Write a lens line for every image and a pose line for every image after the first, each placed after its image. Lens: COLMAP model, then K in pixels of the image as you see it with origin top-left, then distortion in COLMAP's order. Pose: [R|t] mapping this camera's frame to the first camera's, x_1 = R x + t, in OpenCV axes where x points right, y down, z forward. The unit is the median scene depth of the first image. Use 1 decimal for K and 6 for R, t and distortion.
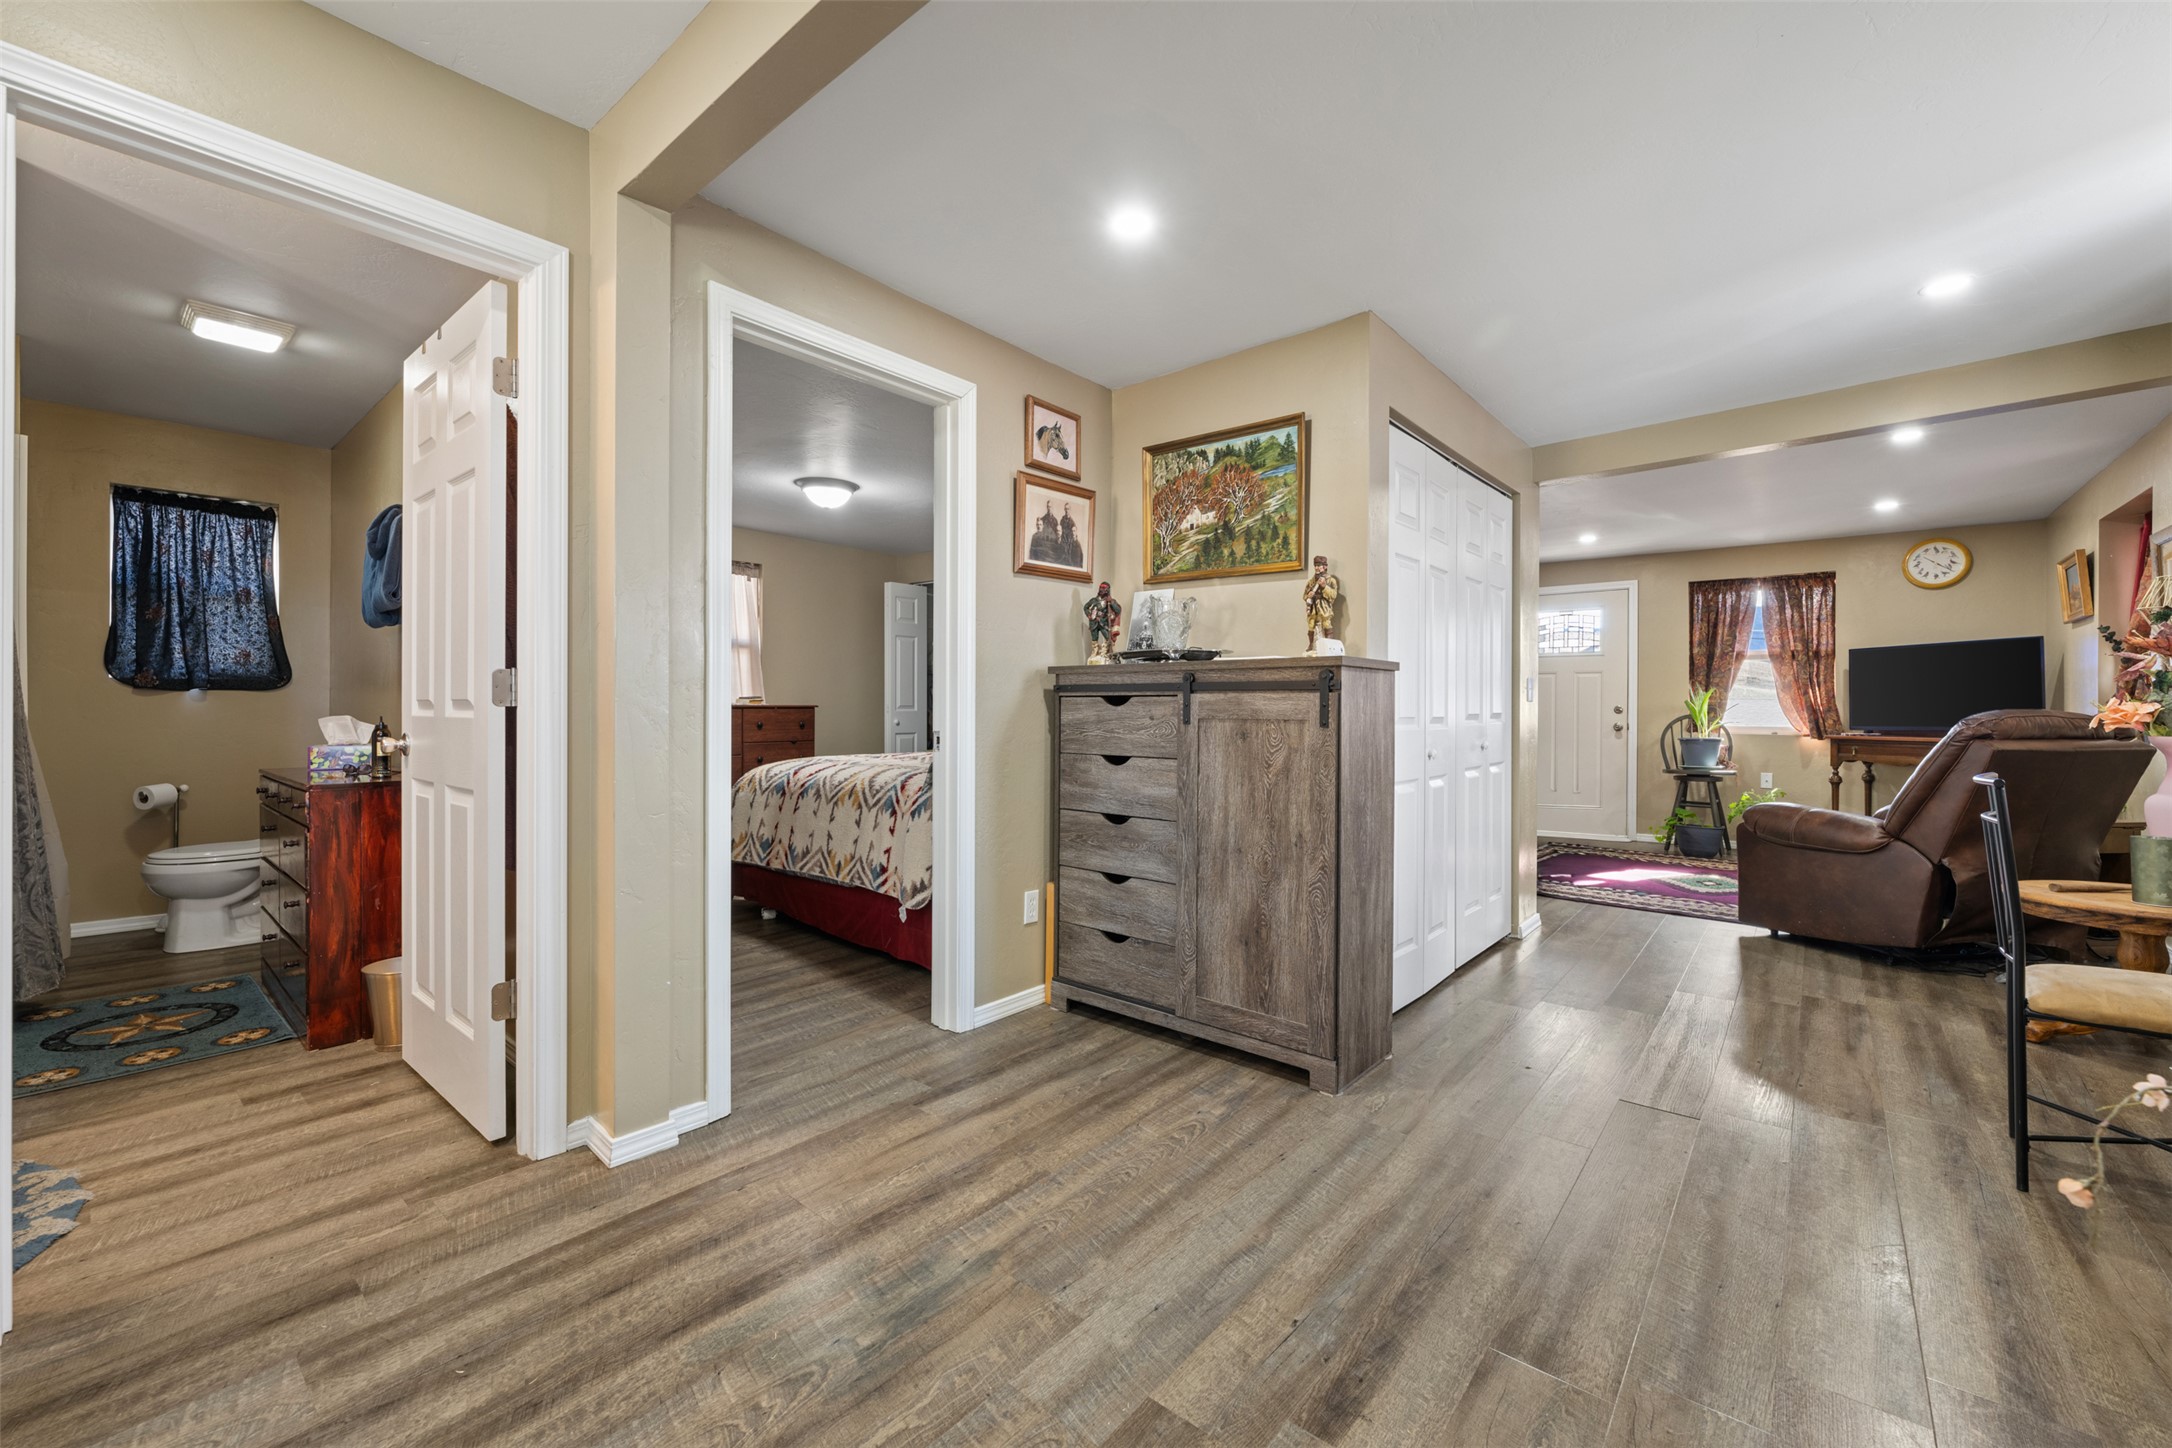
lens RADIAL K [[872.1, 0, 1080.0], [0, 872.1, 709.1], [0, 0, 1]] dist [-0.003541, 0.000884]
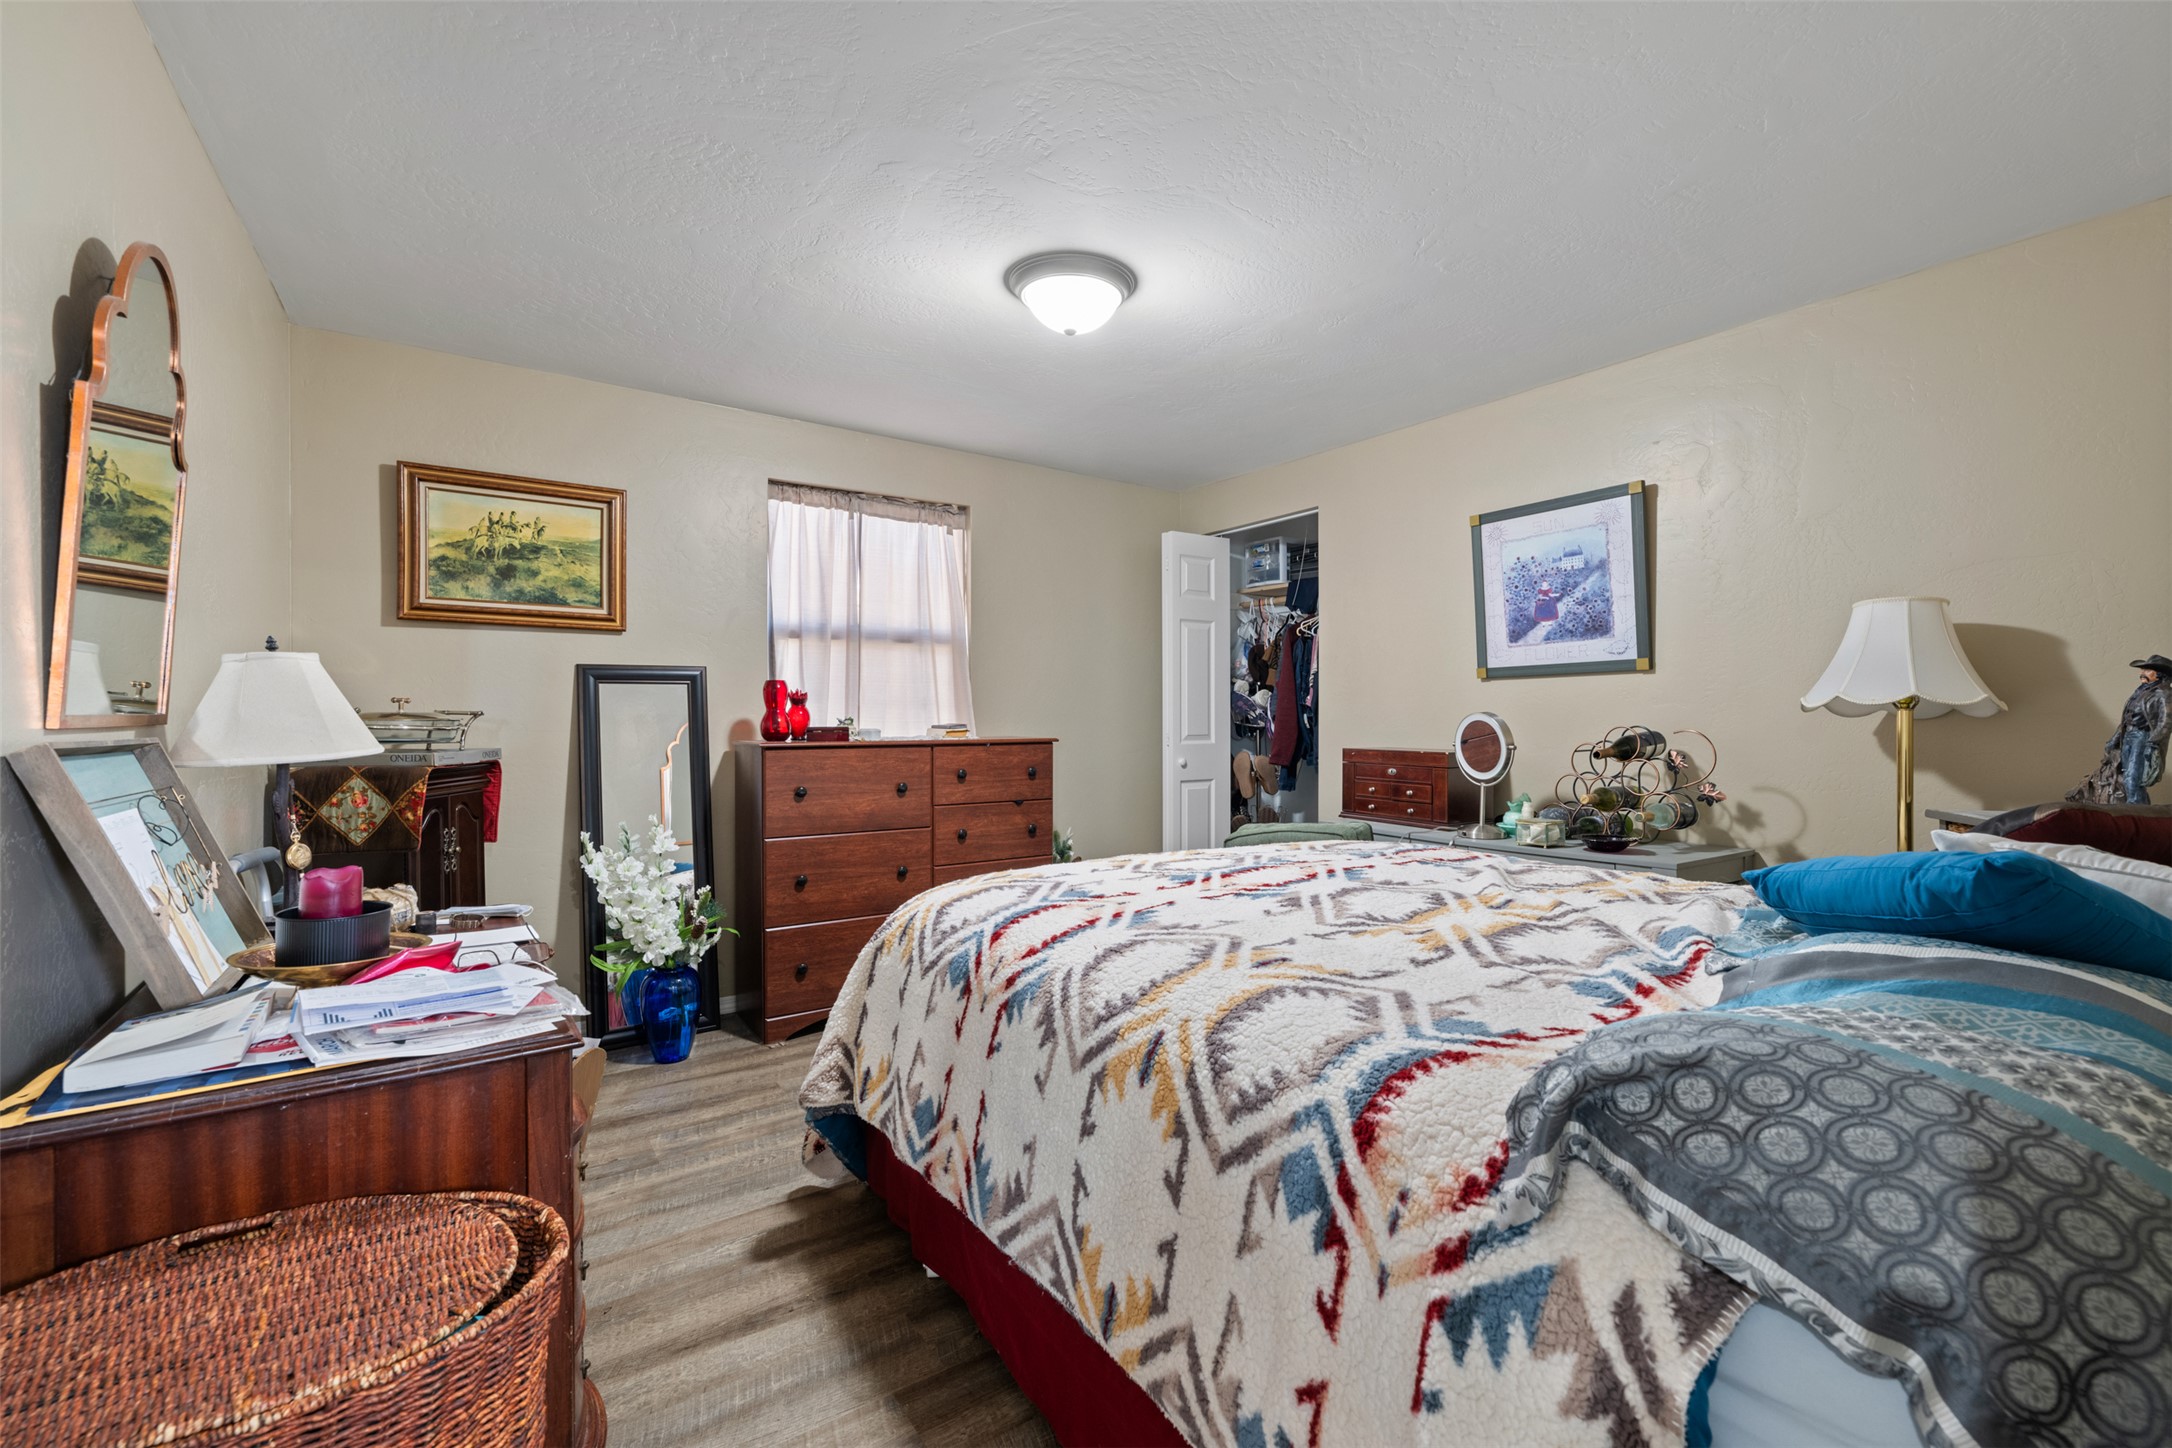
lens RADIAL K [[941.2, 0, 1074.3], [0, 941.2, 706.0], [0, 0, 1]] dist [-0.004291, 0.000783]
pose [[0.960578, -0.009335, -0.277853, -0.201160], [0.004913, 0.999850, -0.016606, -0.027016], [0.277966, 0.014586, 0.960480, 0.696710]]
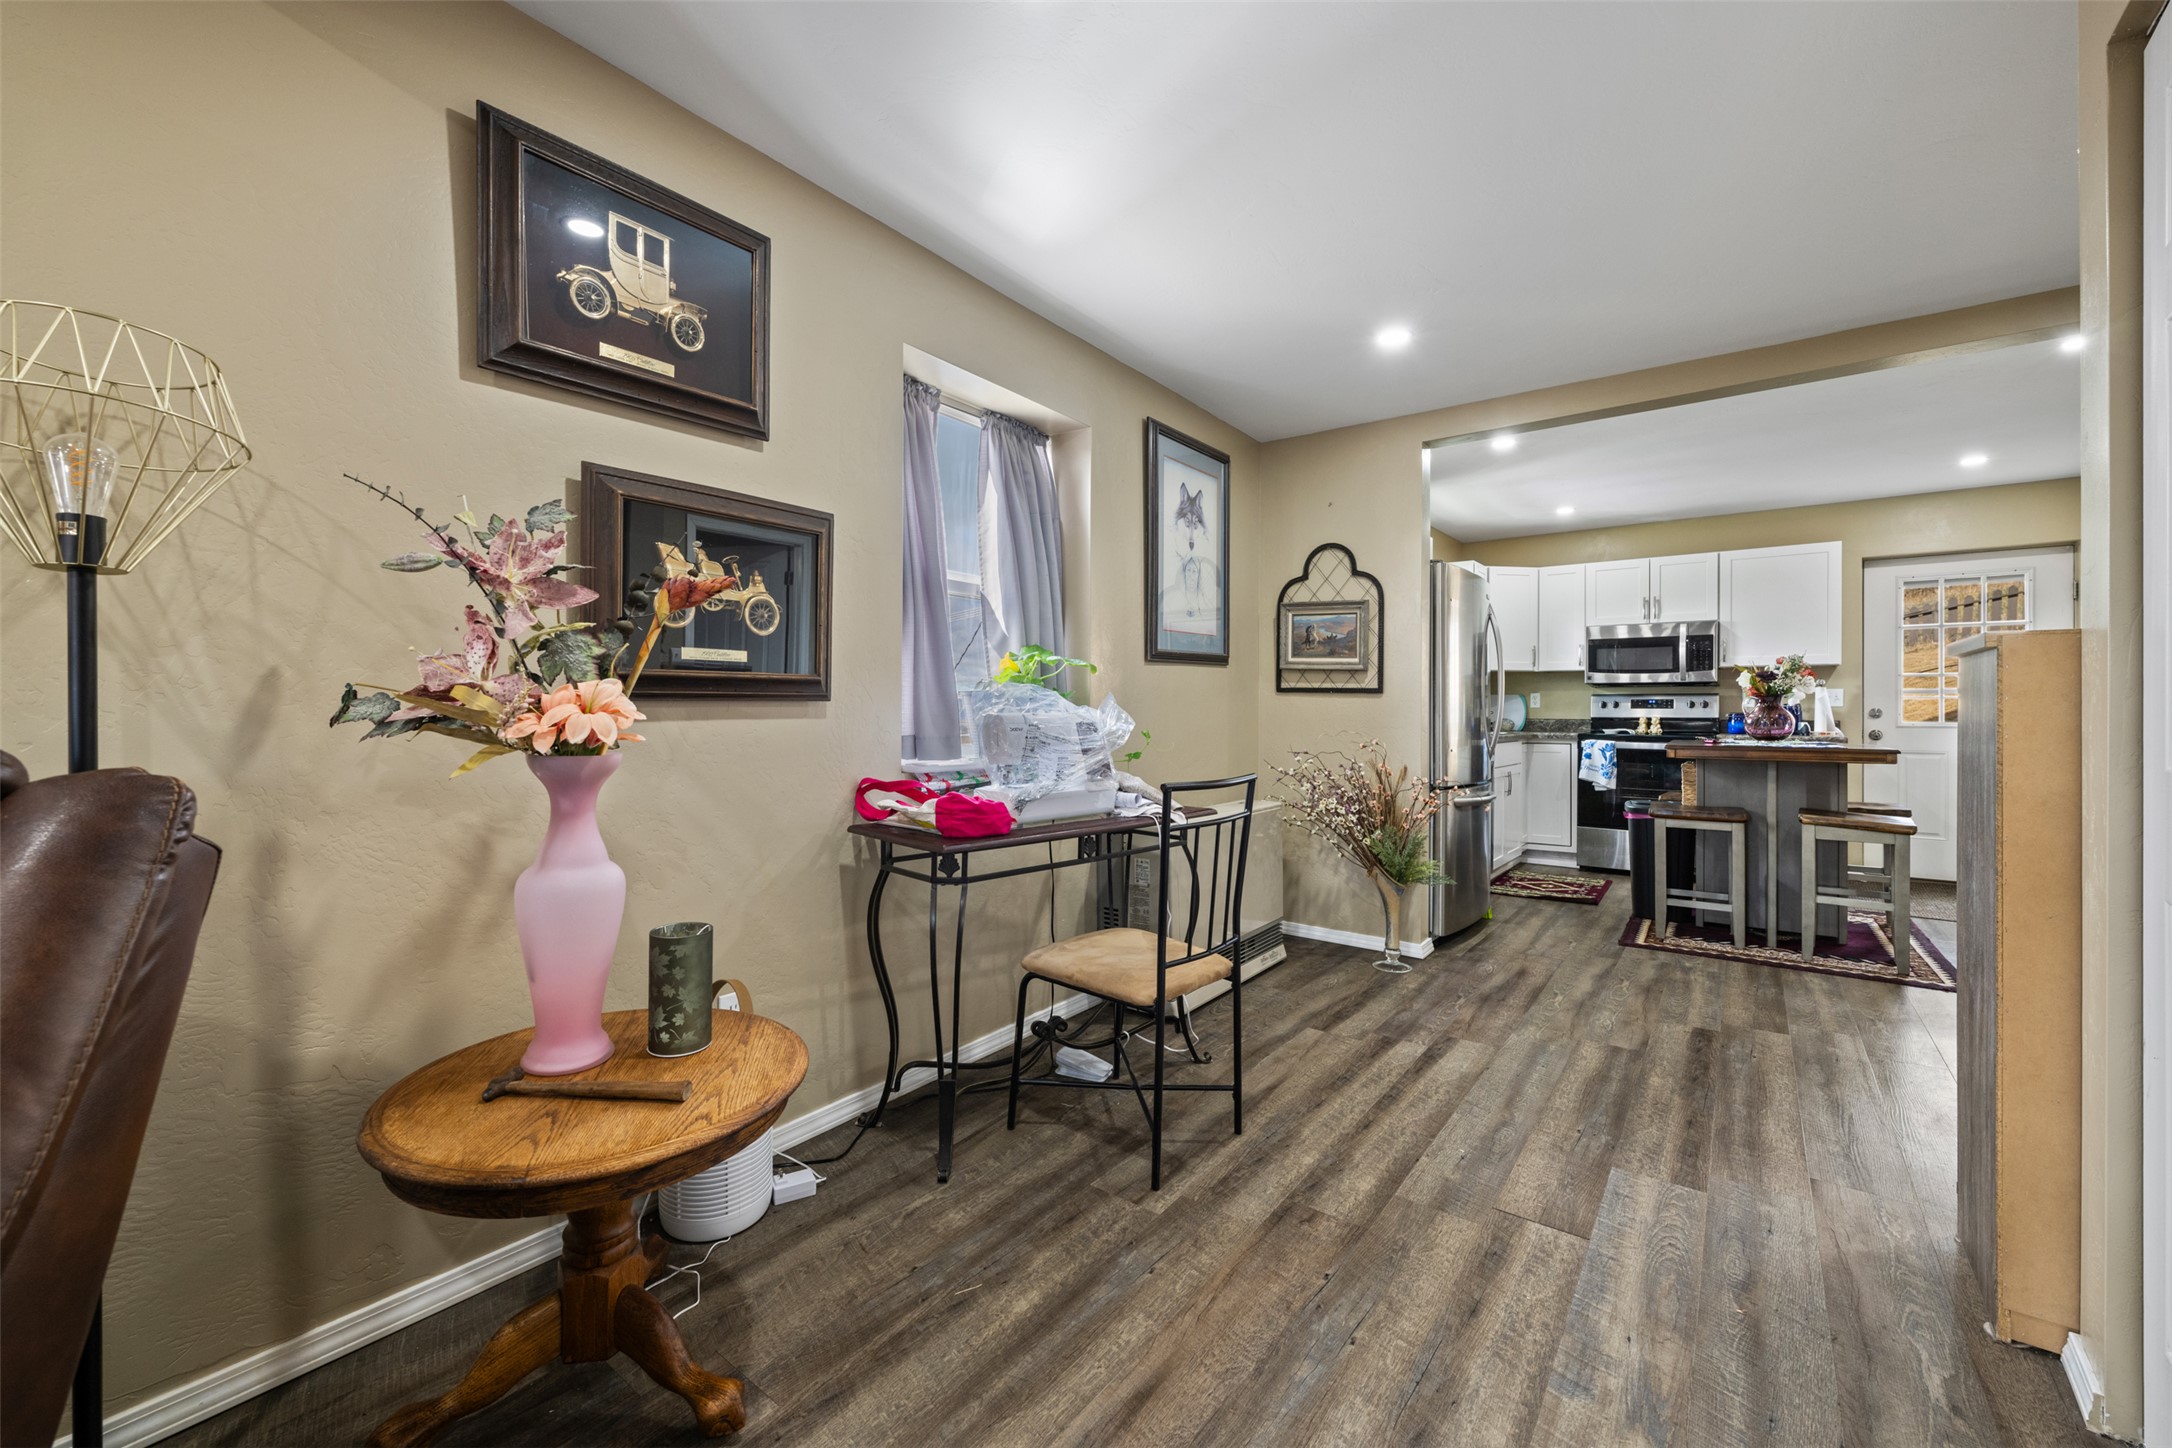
lens RADIAL K [[872.1, 0, 1084.0], [0, 872.1, 715.2], [0, 0, 1]] dist [-0.003541, 0.000884]
pose [[-0.998368, -0.007303, -0.056640, 0.703268], [-0.007337, 0.999973, 0.000398, 0.005489], [0.056636, 0.000813, -0.998395, 1.101723]]
